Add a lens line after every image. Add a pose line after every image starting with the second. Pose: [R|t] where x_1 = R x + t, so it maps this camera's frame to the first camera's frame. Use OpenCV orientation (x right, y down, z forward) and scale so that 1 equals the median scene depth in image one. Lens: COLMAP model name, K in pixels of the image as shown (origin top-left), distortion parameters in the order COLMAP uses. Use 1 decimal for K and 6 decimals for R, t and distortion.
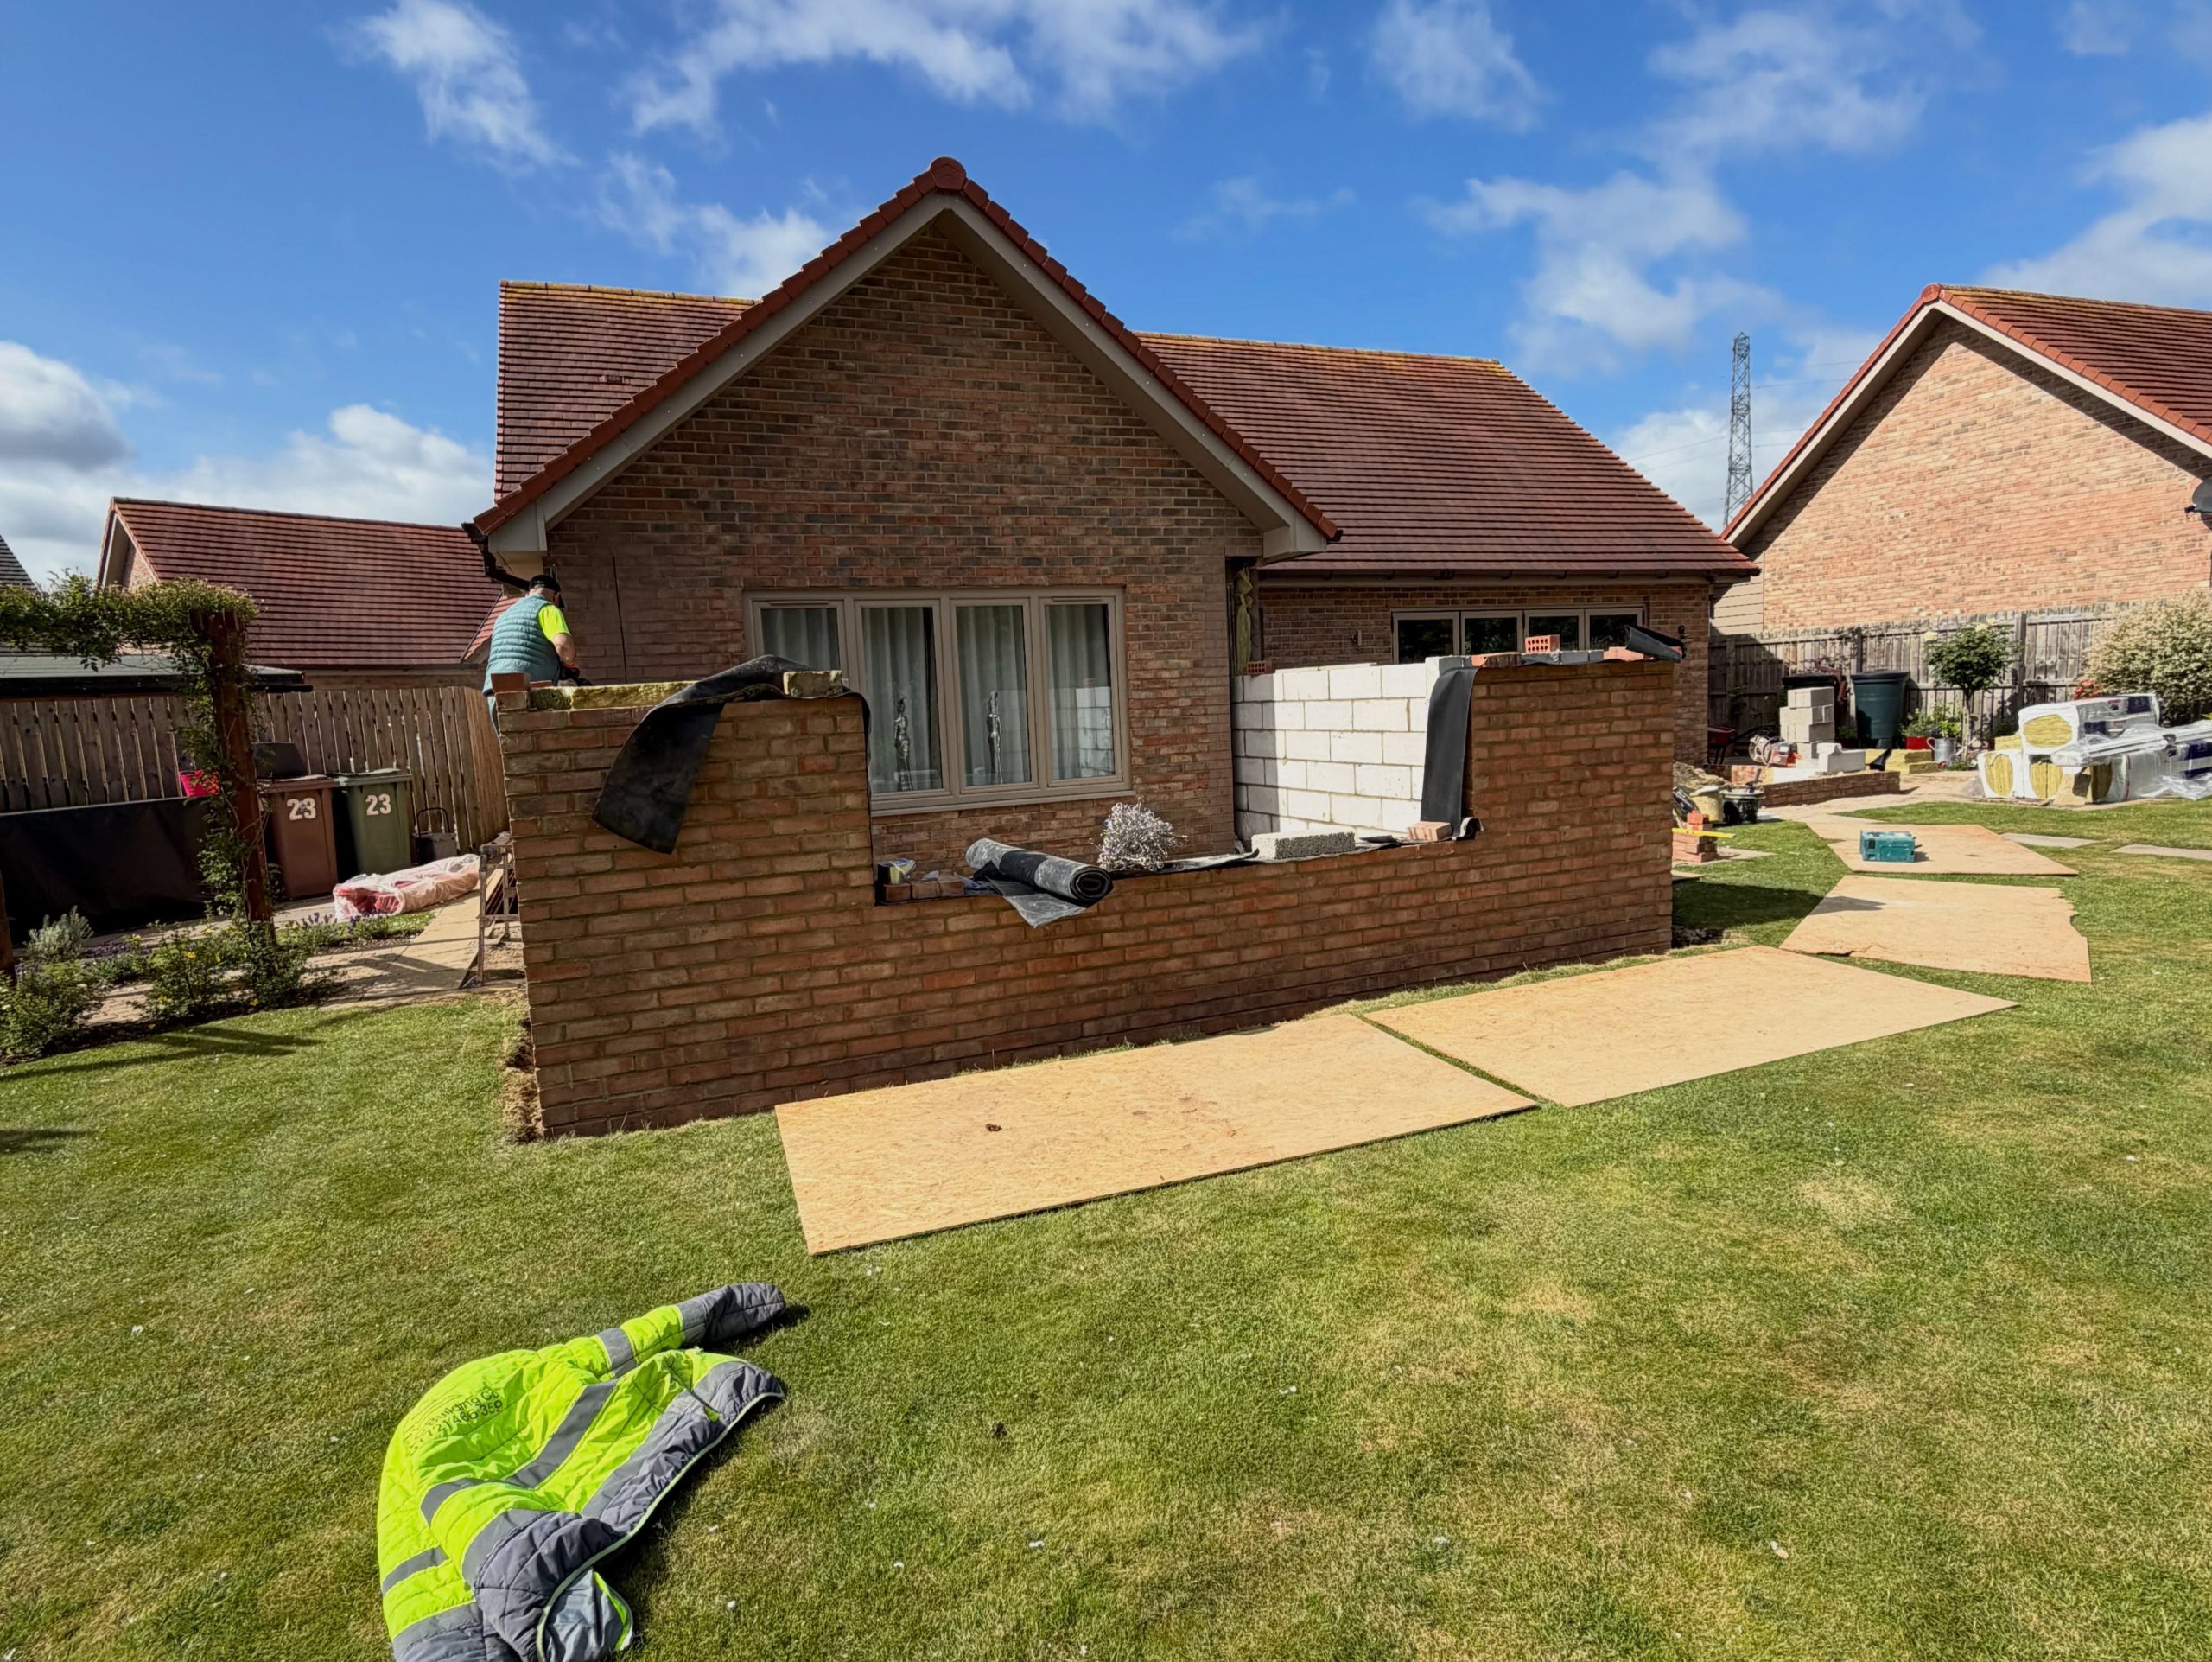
lens RADIAL K [[1176.1, 0, 1100.5], [0, 1176.1, 813.7], [0, 0, 1]] dist [0.000506, -0.000957]
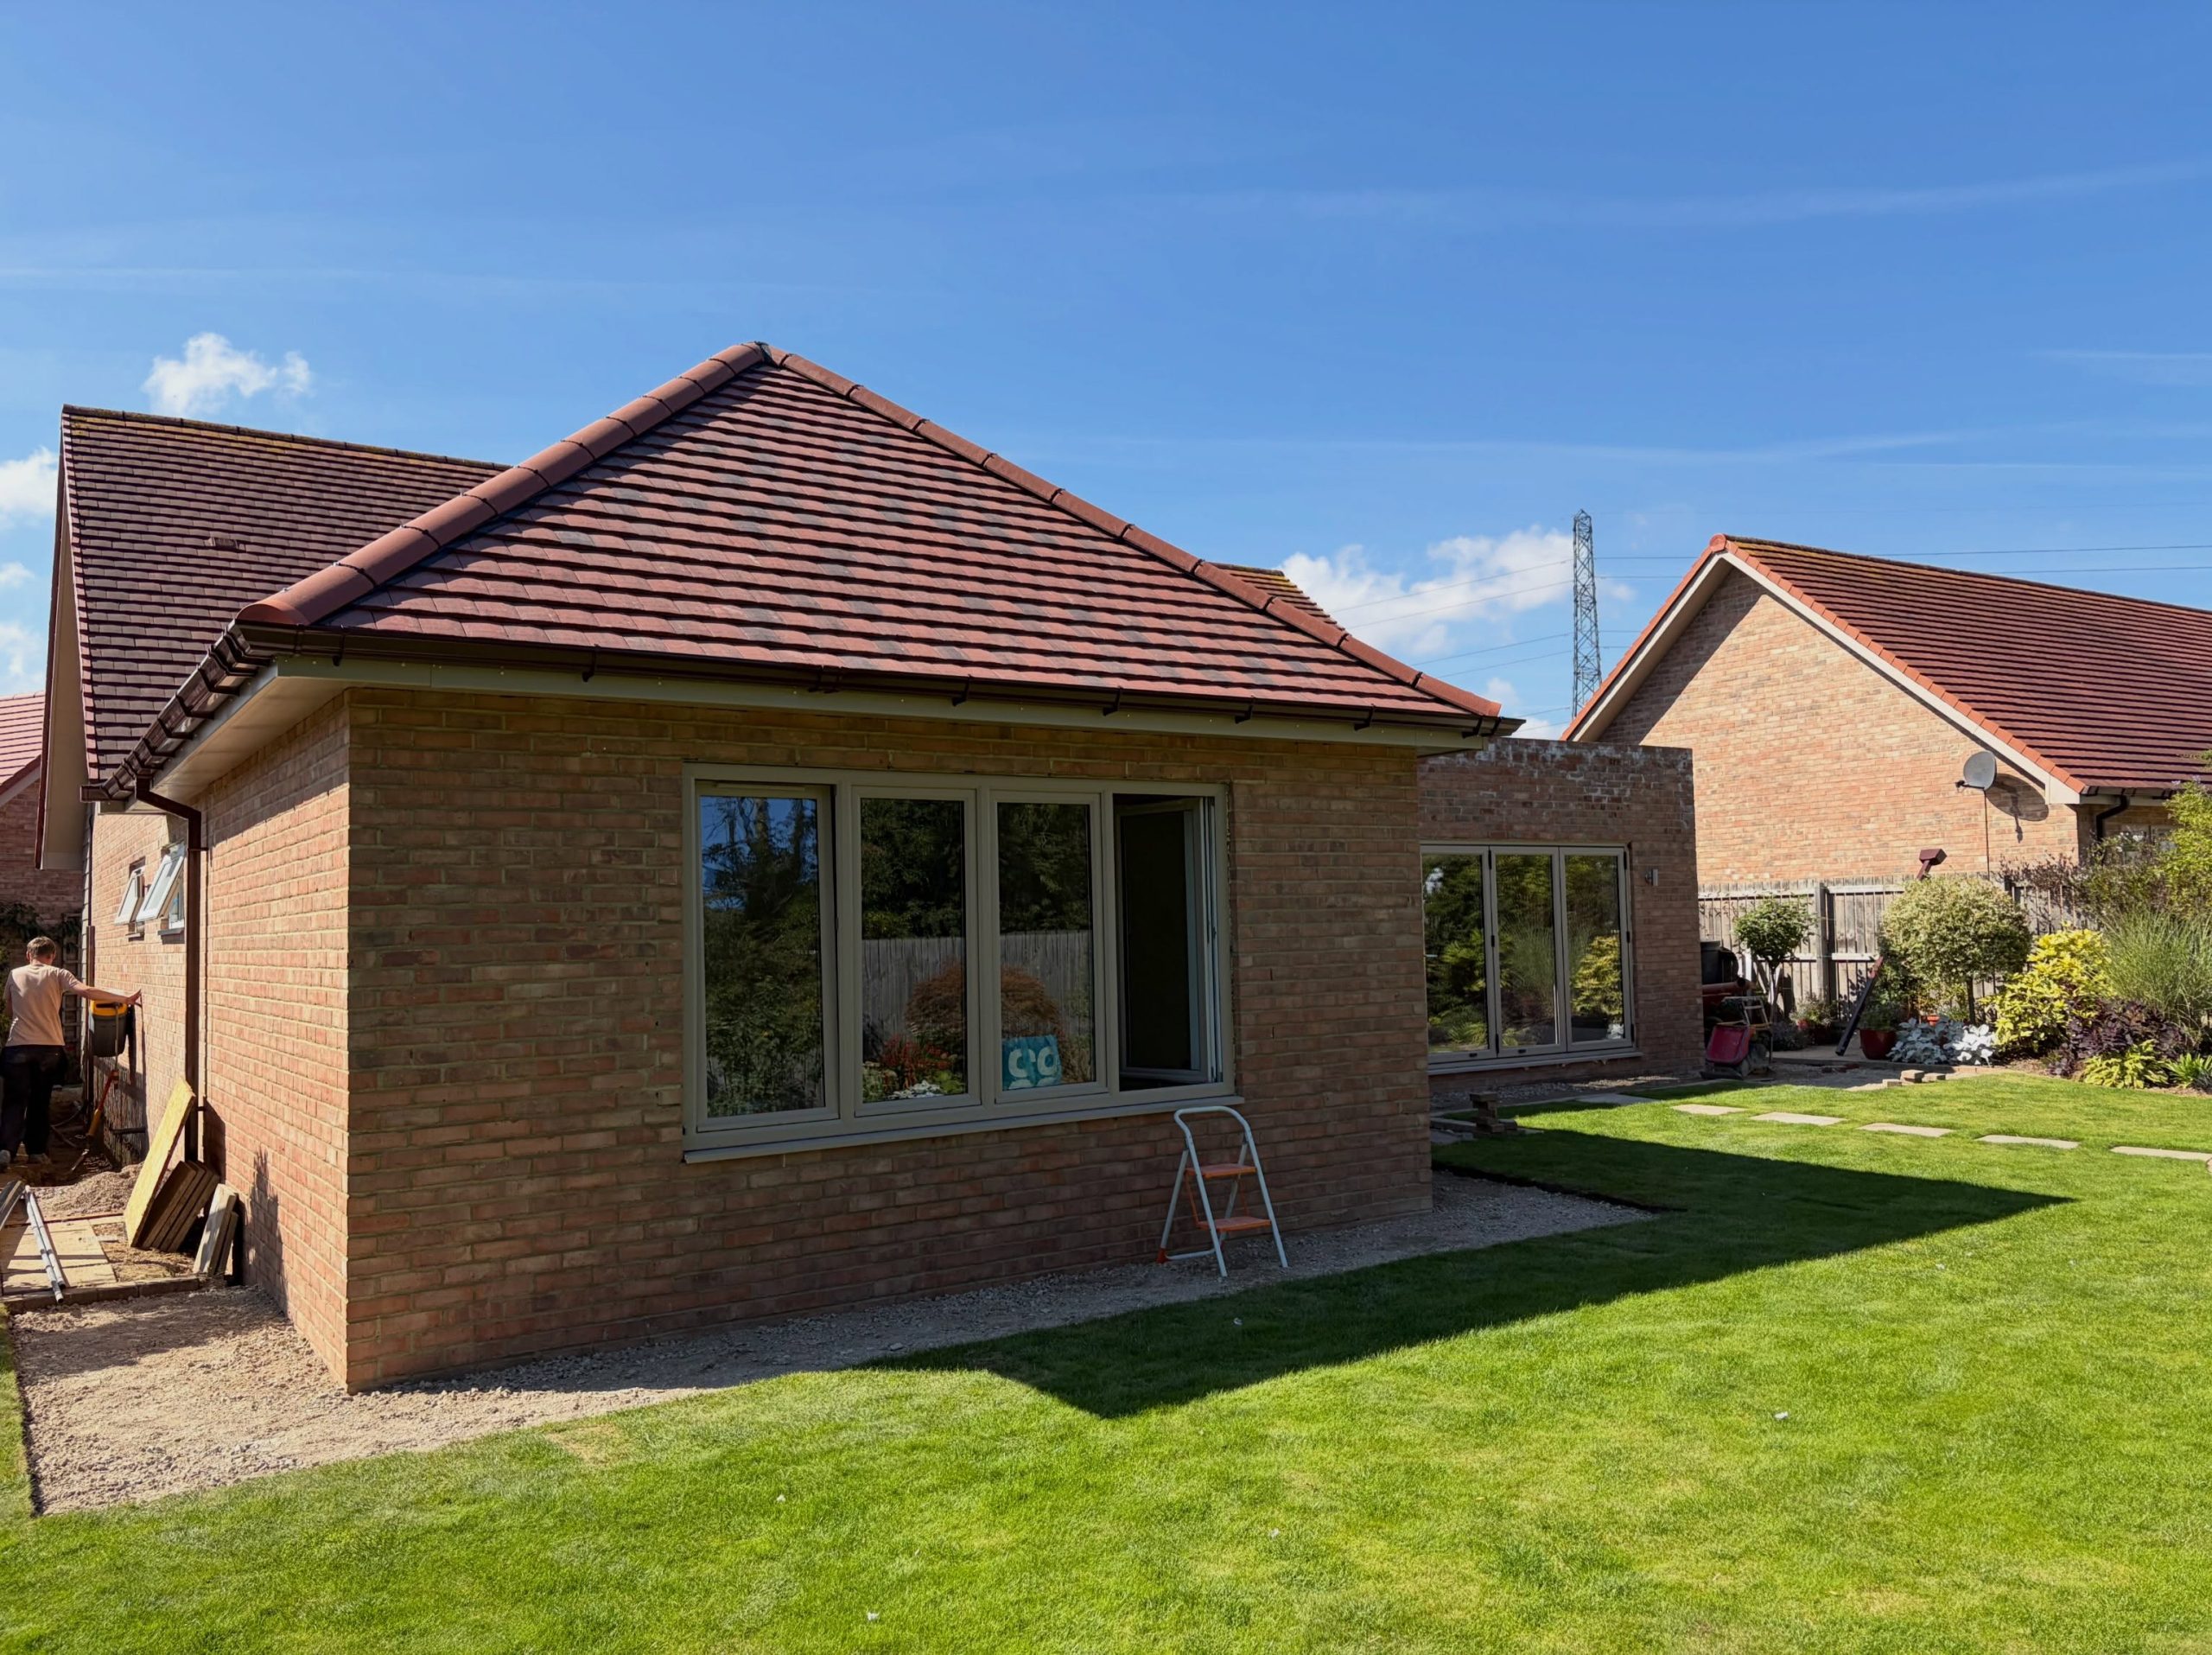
lens RADIAL K [[1687.2, 0, 1147.0], [0, 1687.2, 806.5], [0, 0, 1]] dist [0.043571, -0.030766]
pose [[0.973648, 0.040574, 0.224419, -0.072594], [0.000174, 0.983914, -0.178643, 0.019434], [-0.228058, 0.173974, 0.957978, -0.295807]]
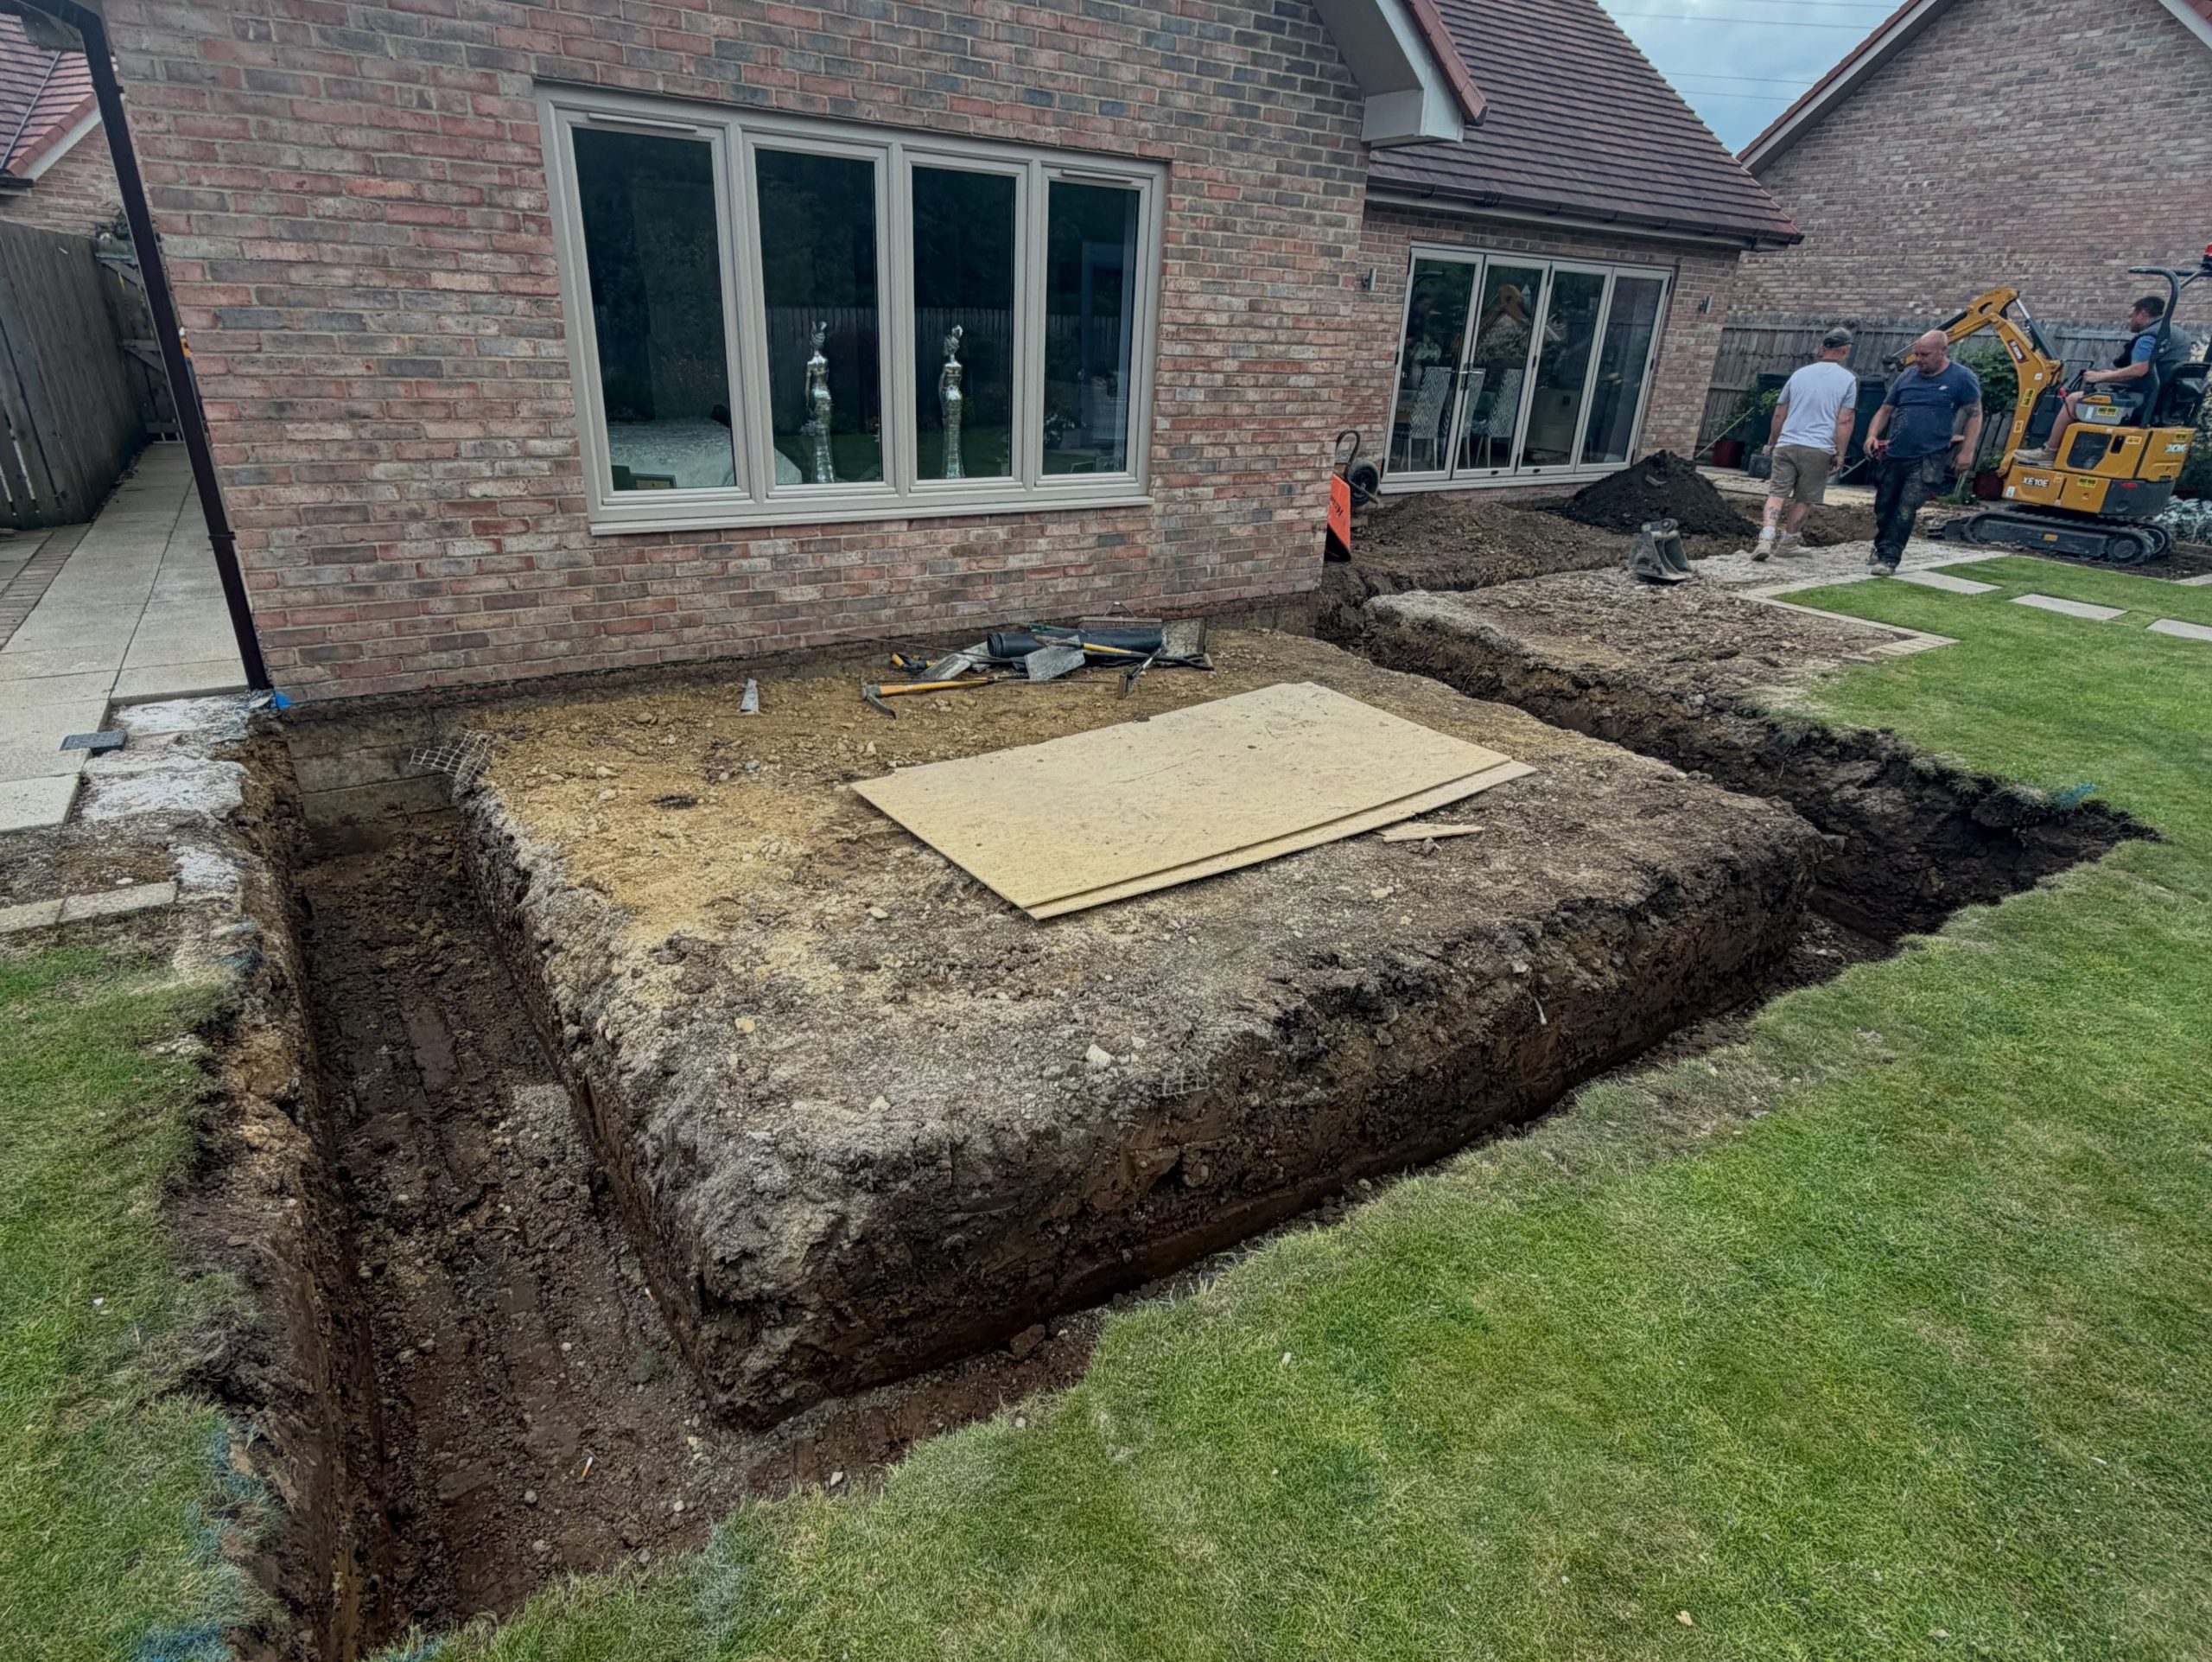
lens RADIAL K [[1176.1, 0, 1102.0], [0, 1176.1, 819.9], [0, 0, 1]] dist [0.000506, -0.000957]
pose [[0.979675, 0.008918, 0.200392, -0.141522], [-0.068847, 0.953274, 0.294157, -0.041553], [-0.188405, -0.301975, 0.934513, 0.319146]]
